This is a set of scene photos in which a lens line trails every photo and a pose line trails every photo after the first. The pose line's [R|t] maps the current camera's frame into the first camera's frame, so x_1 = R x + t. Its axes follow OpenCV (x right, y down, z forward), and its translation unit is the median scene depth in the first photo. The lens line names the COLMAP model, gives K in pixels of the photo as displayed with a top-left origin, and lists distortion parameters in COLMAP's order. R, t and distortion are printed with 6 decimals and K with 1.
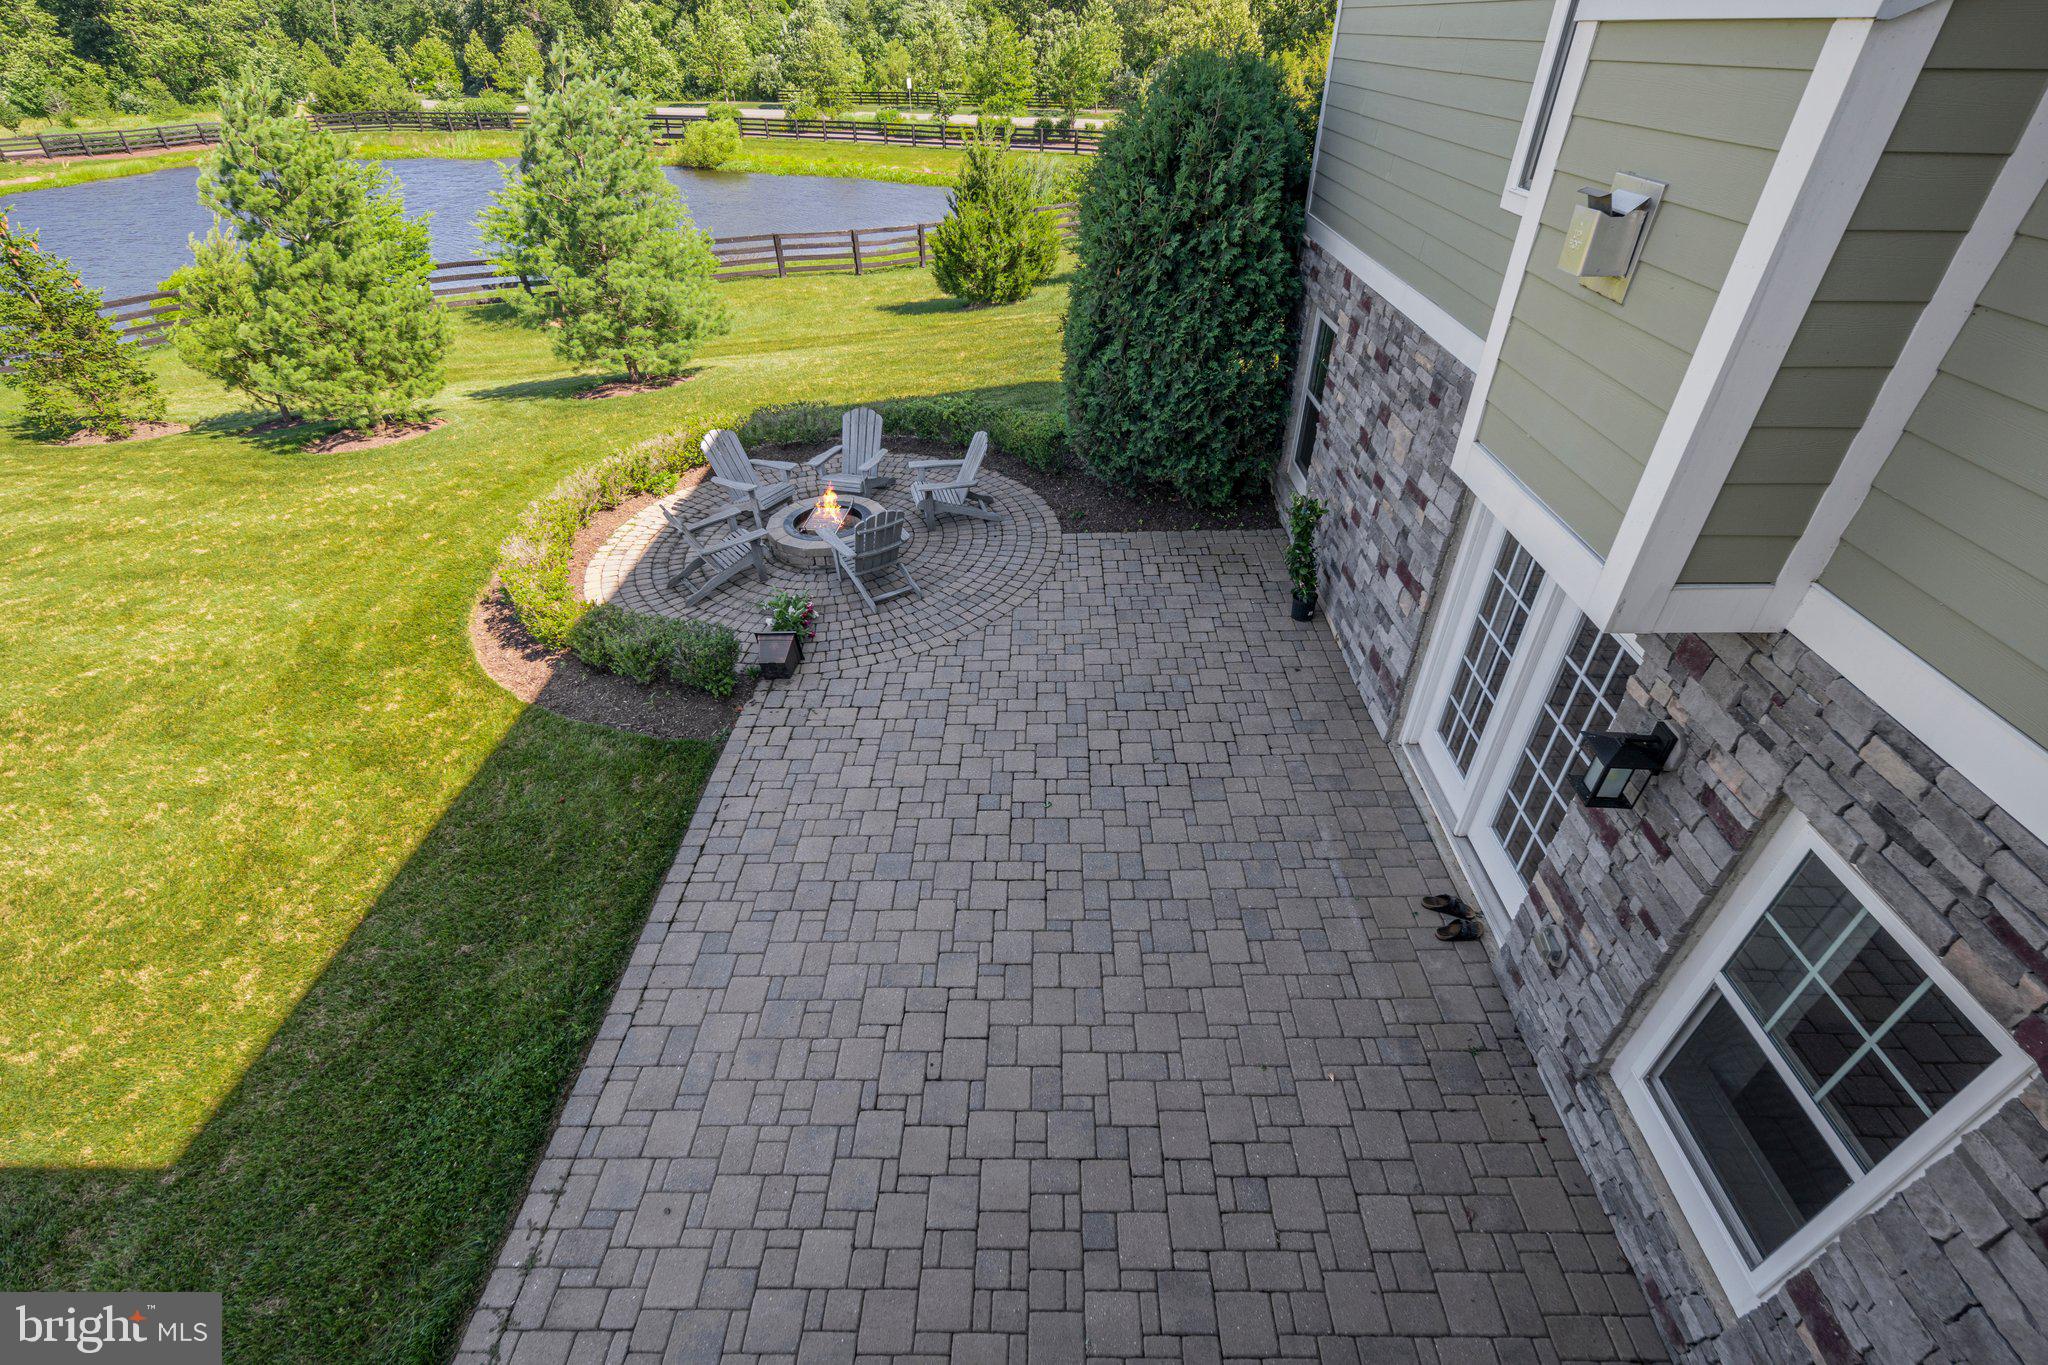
lens RADIAL K [[891.8, 0, 1029.2], [0, 891.8, 690.3], [0, 0, 1]] dist [0.008783, -0.004542]
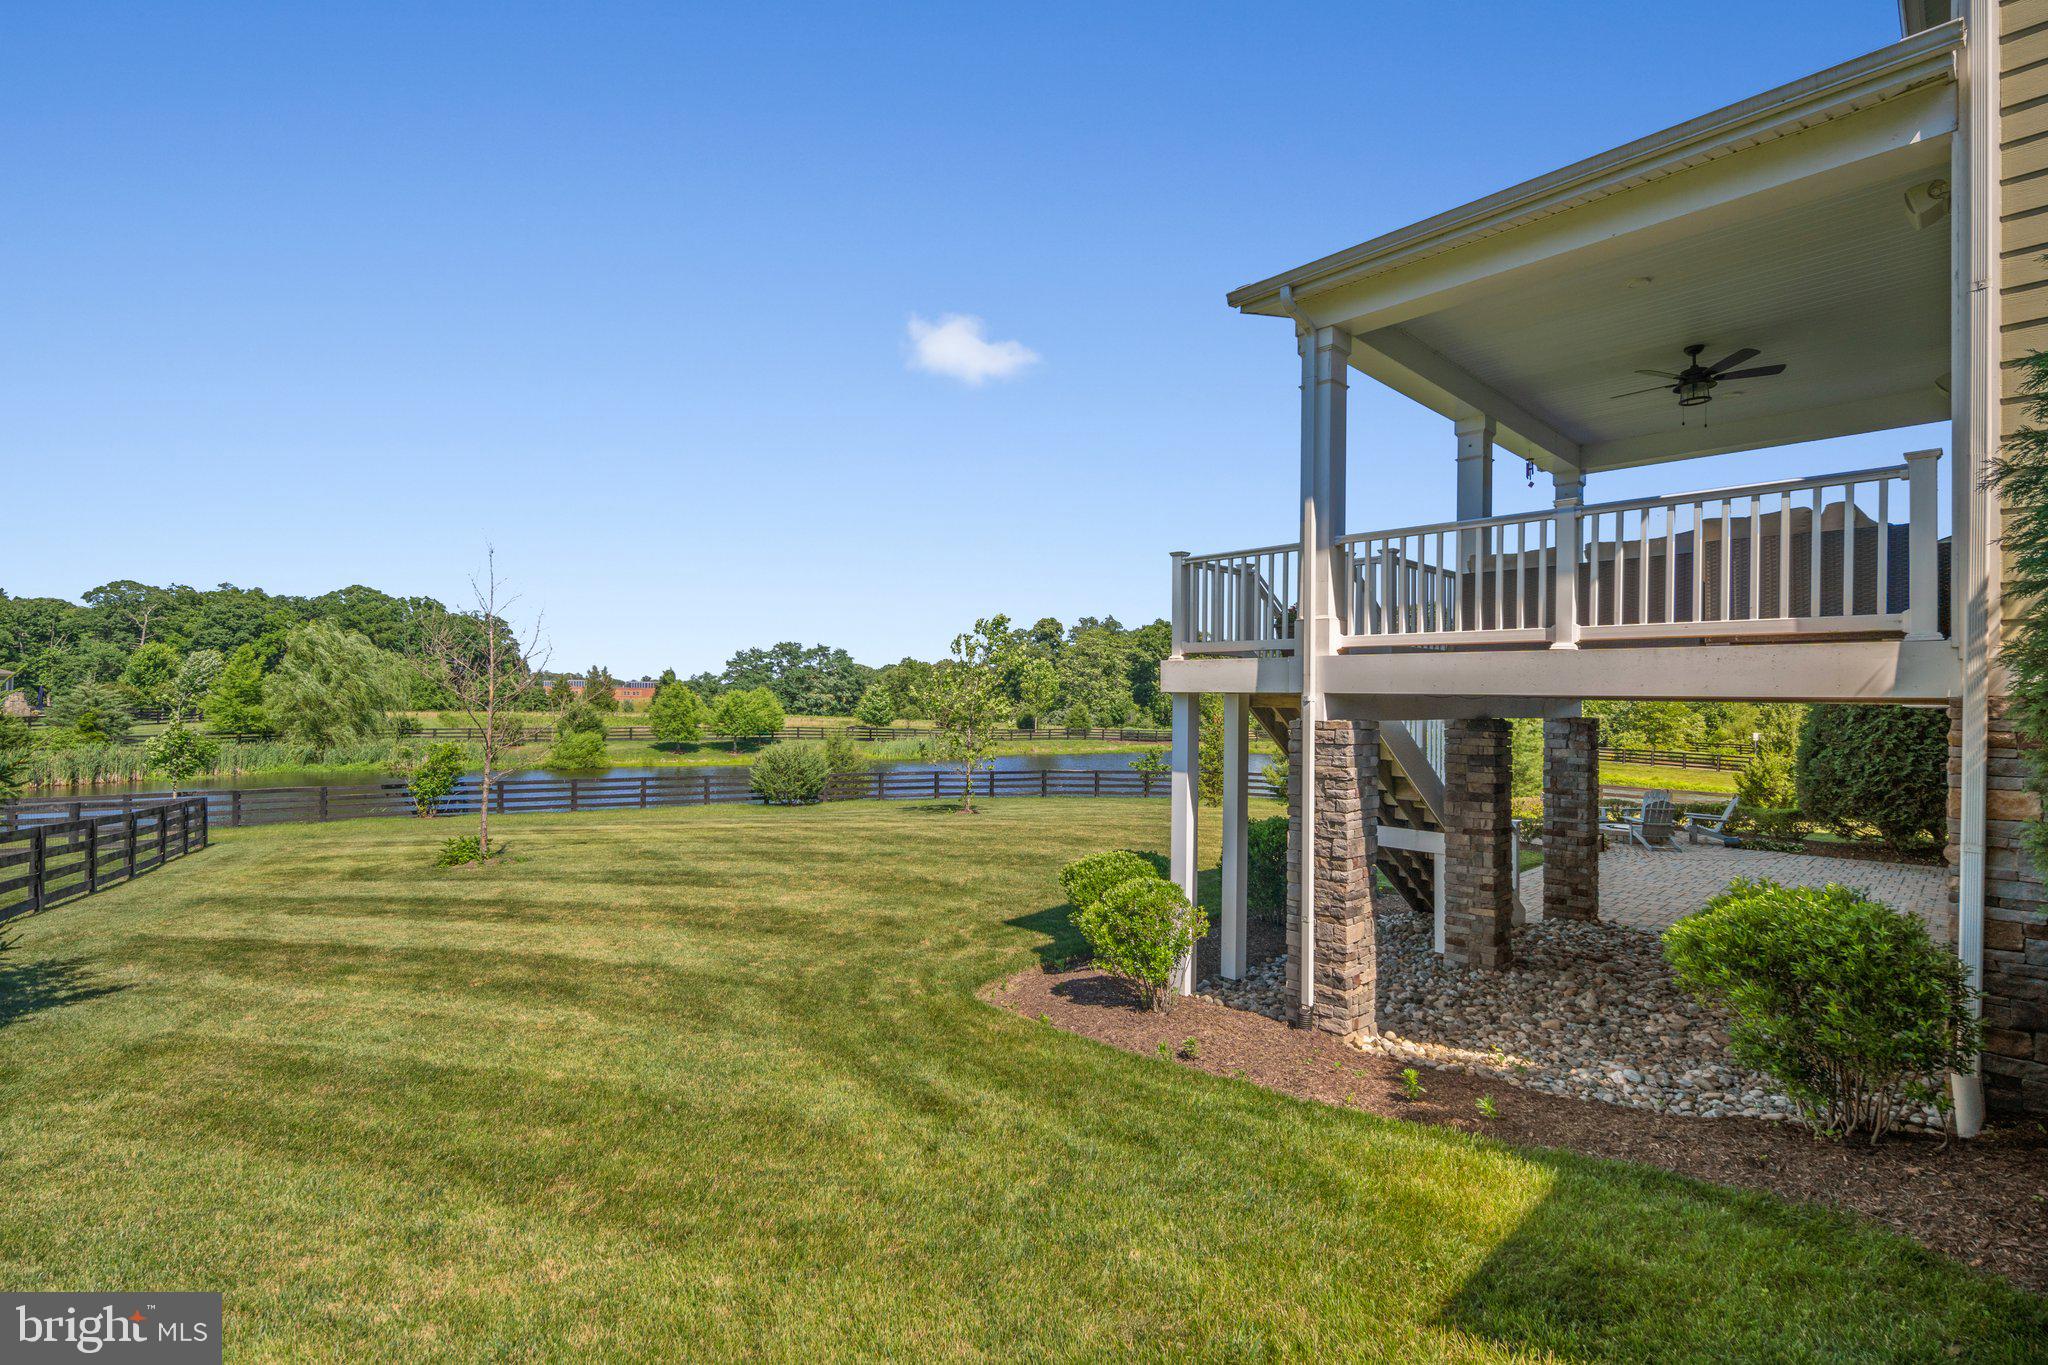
lens RADIAL K [[891.8, 0, 1025.2], [0, 891.8, 702.2], [0, 0, 1]] dist [0.008783, -0.004542]
pose [[0.693549, 0.025856, -0.719945, 0.207155], [-0.449217, 0.796795, -0.404131, 0.784743], [0.563200, 0.603696, 0.564232, -0.805620]]
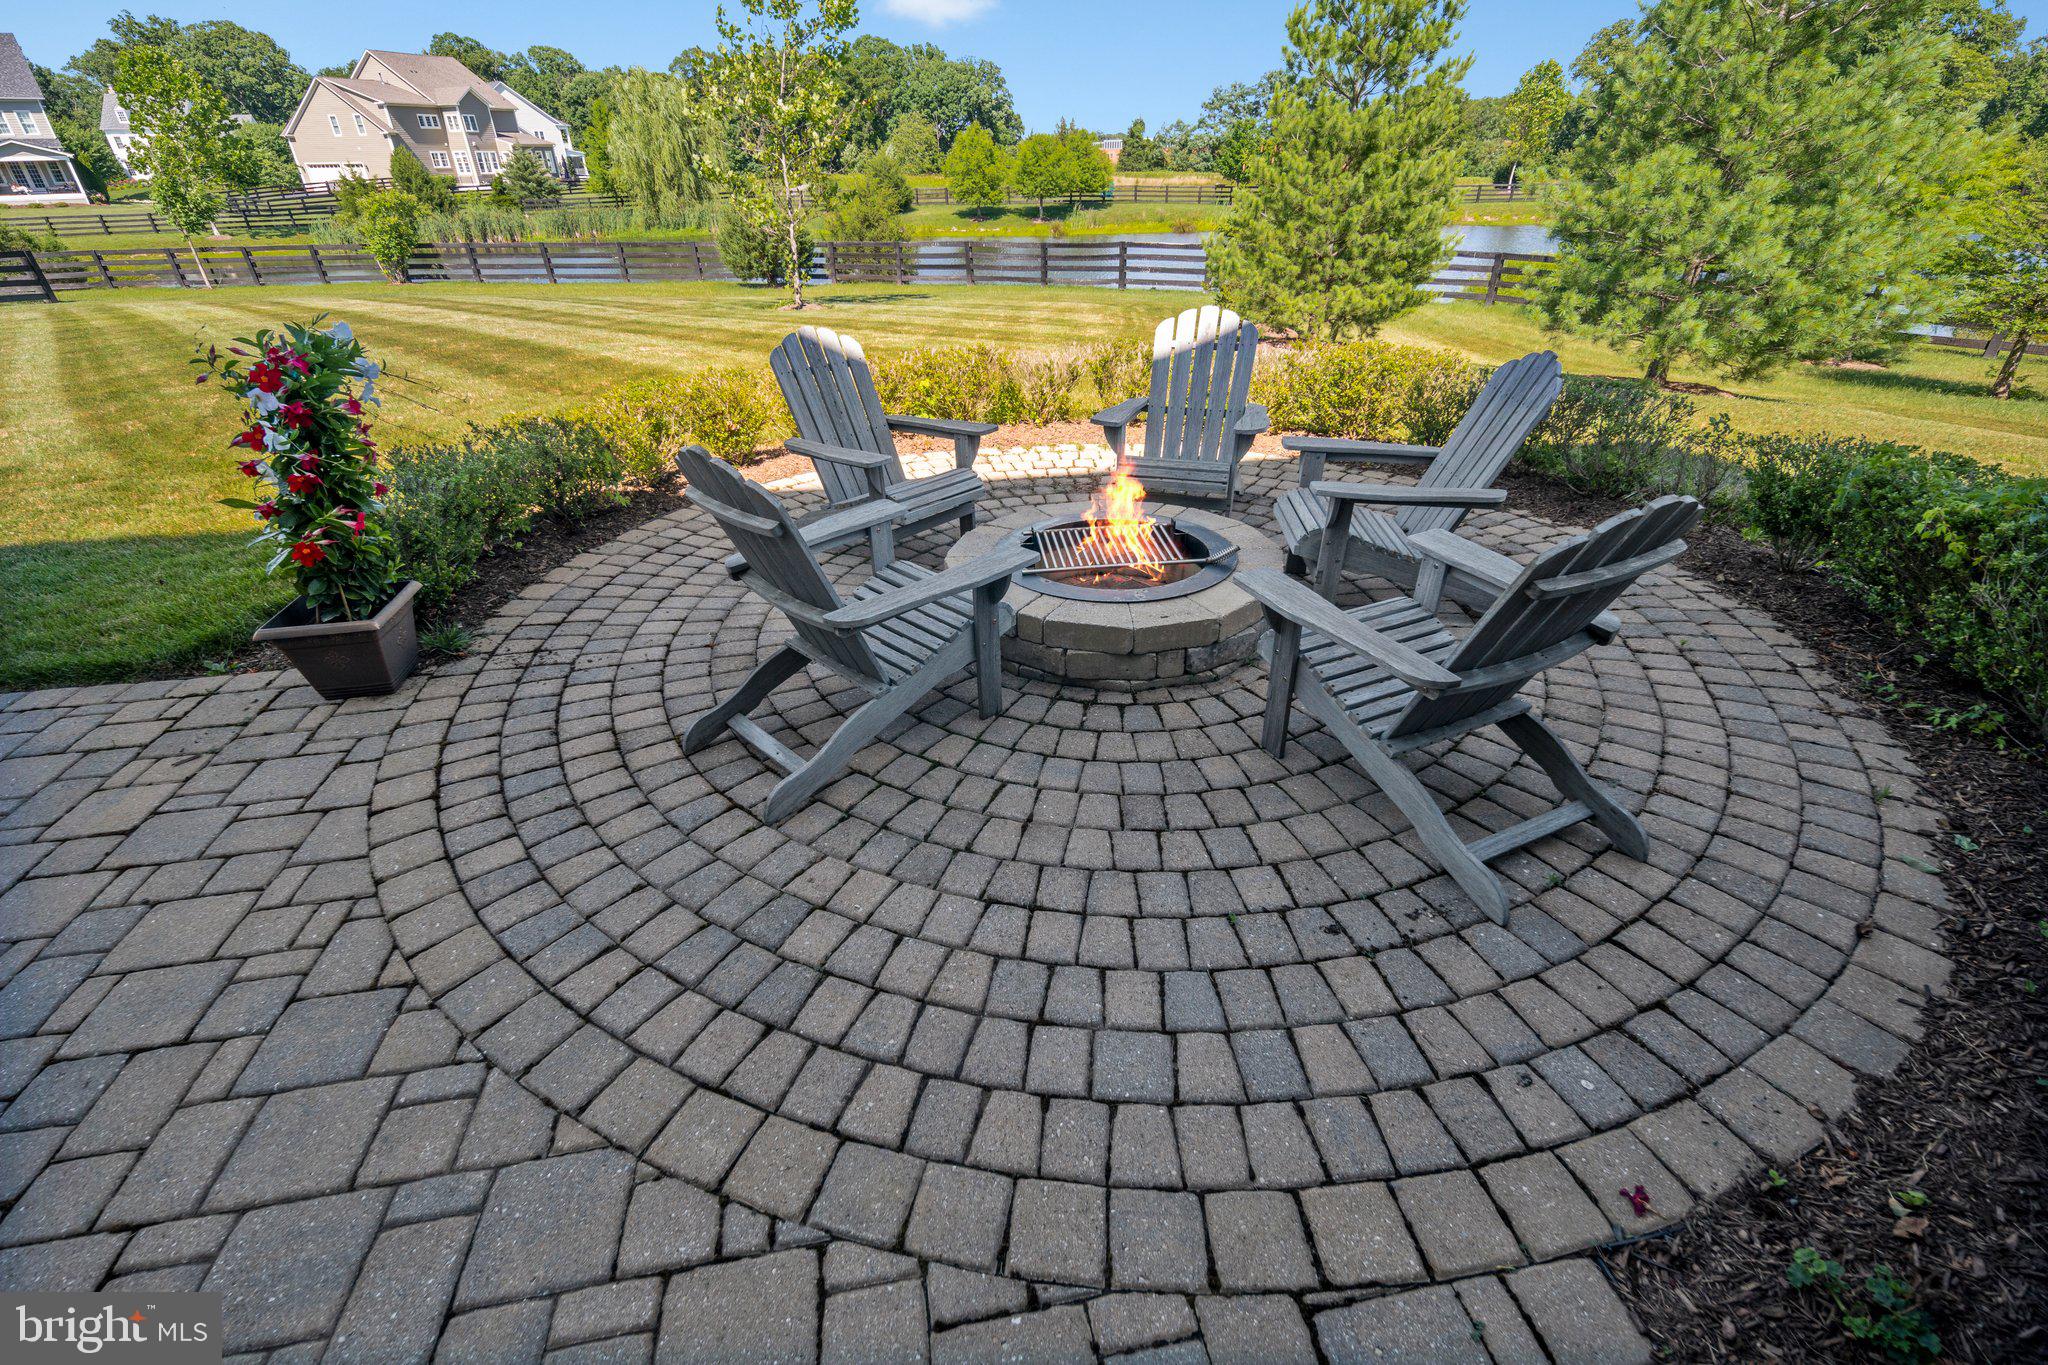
lens RADIAL K [[891.8, 0, 1013.7], [0, 891.8, 687.1], [0, 0, 1]] dist [0.008783, -0.004542]
pose [[0.197615, 0.508070, -0.838339, 0.079063], [-0.577145, 0.751573, 0.319440, -0.200699], [0.792371, 0.420717, 0.441753, 0.691015]]
